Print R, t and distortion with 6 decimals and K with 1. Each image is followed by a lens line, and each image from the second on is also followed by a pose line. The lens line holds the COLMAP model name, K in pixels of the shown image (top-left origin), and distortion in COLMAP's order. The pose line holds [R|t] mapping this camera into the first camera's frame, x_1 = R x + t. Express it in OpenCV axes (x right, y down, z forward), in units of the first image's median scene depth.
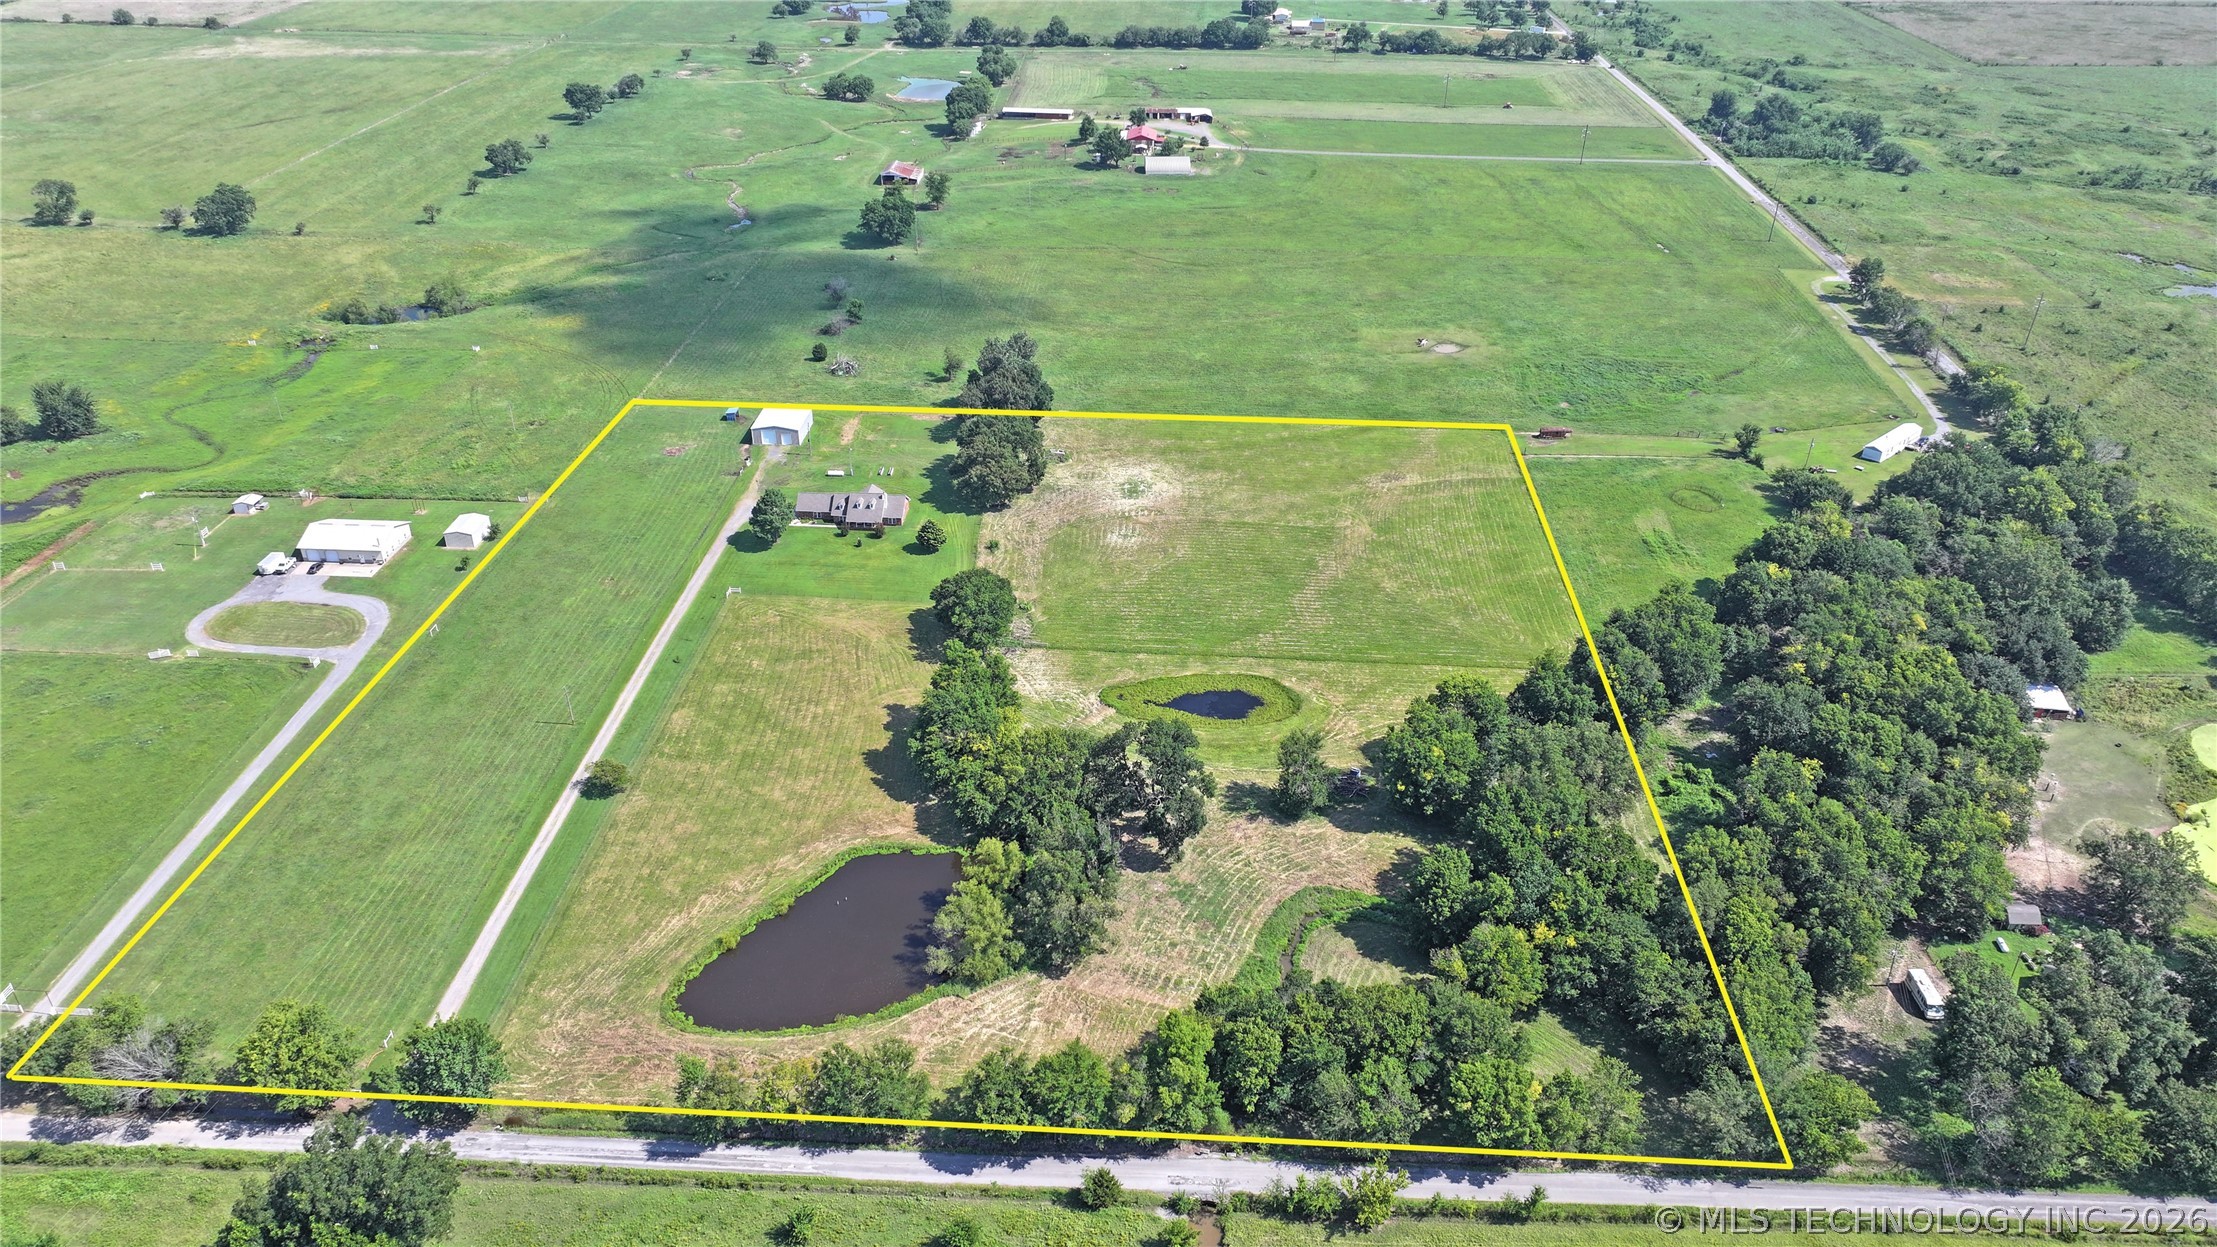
lens RADIAL K [[1560.2, 0, 1116.9], [0, 1560.2, 617.4], [0, 0, 1]] dist [0.001854, 0.018587]
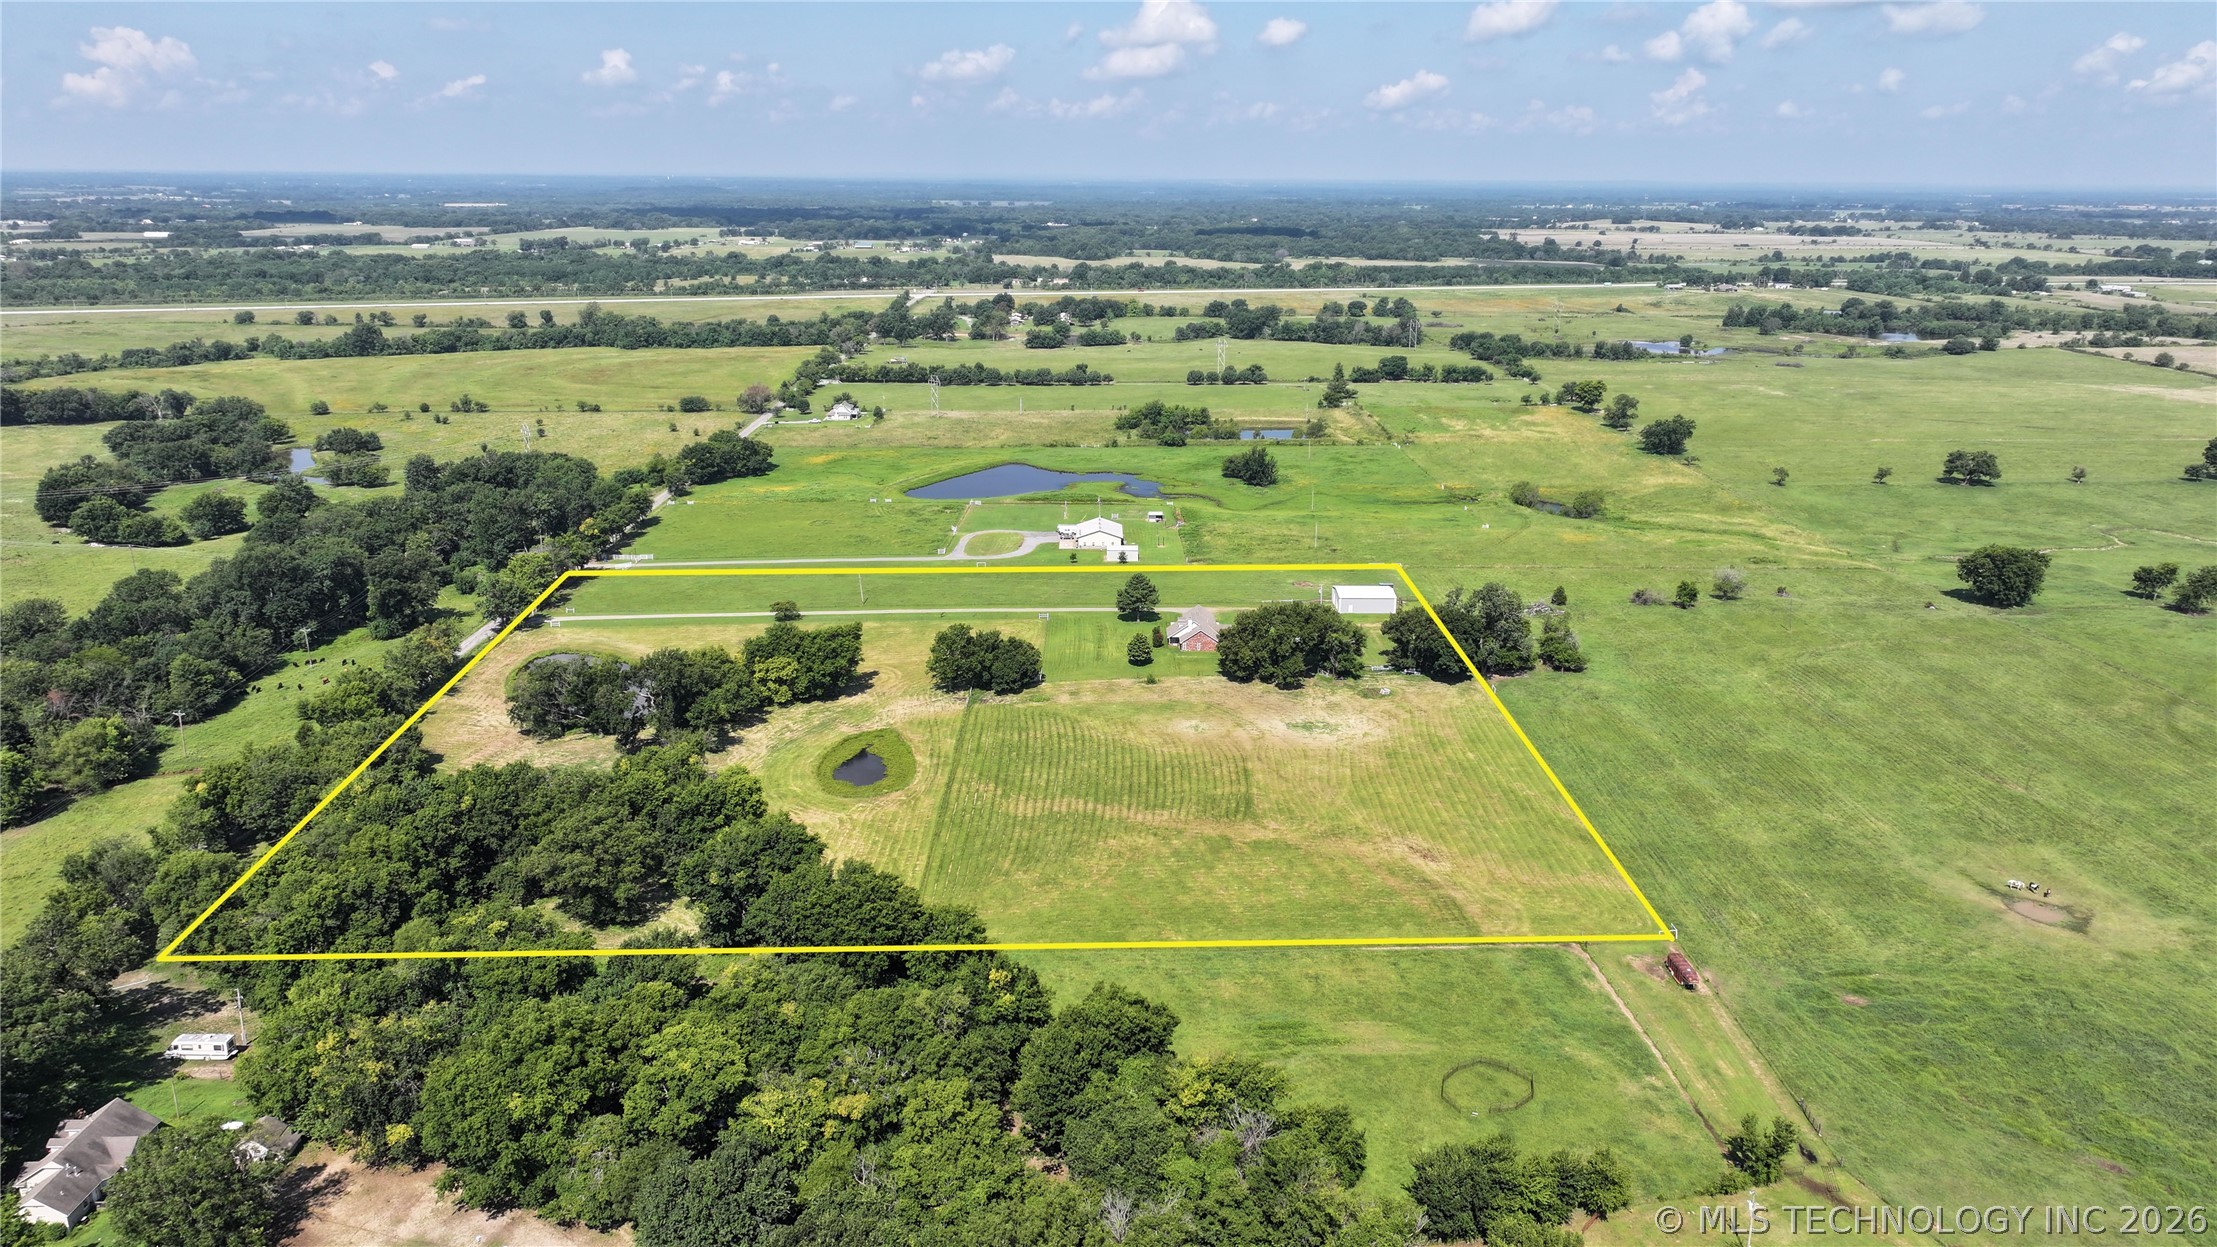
lens RADIAL K [[1560.2, 0, 1116.9], [0, 1560.2, 617.4], [0, 0, 1]] dist [0.001854, 0.018587]
pose [[0.066086, 0.264995, -0.961983, 1.065708], [-0.497543, 0.844437, 0.198435, -0.325912], [0.864918, 0.465514, 0.187652, 0.920279]]
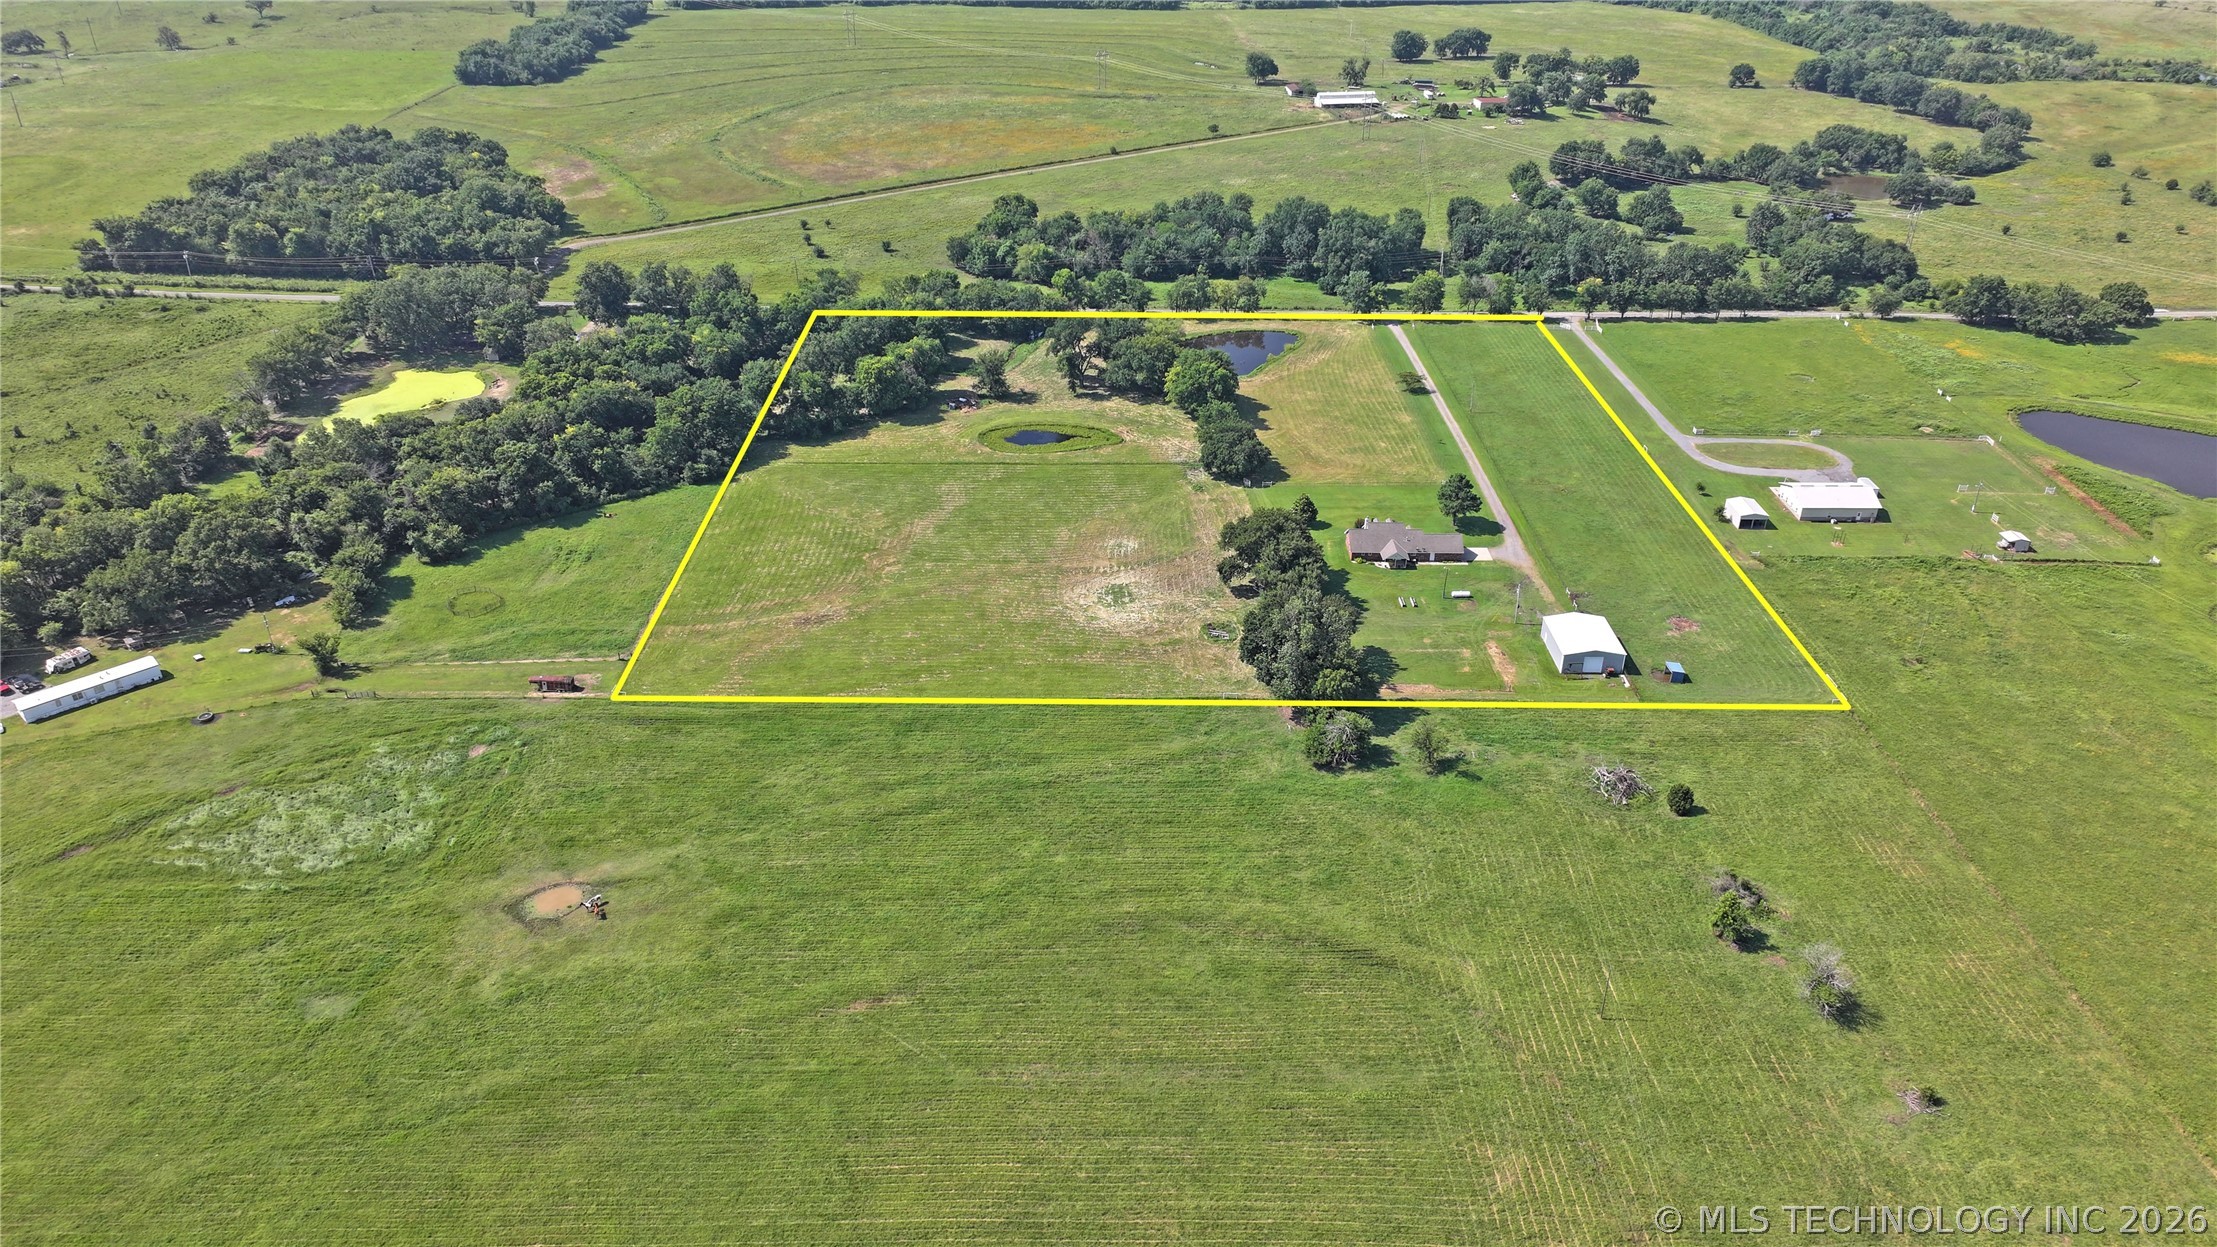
lens RADIAL K [[1555.6, 0, 1108.5], [0, 1555.6, 623.5], [0, 0, 1]] dist [-0.001301, 0.017995]
pose [[-0.998090, 0.015611, -0.059769, 0.088709], [-0.042920, 0.520621, 0.852709, -1.061808], [0.044428, 0.853645, -0.518956, 1.895311]]
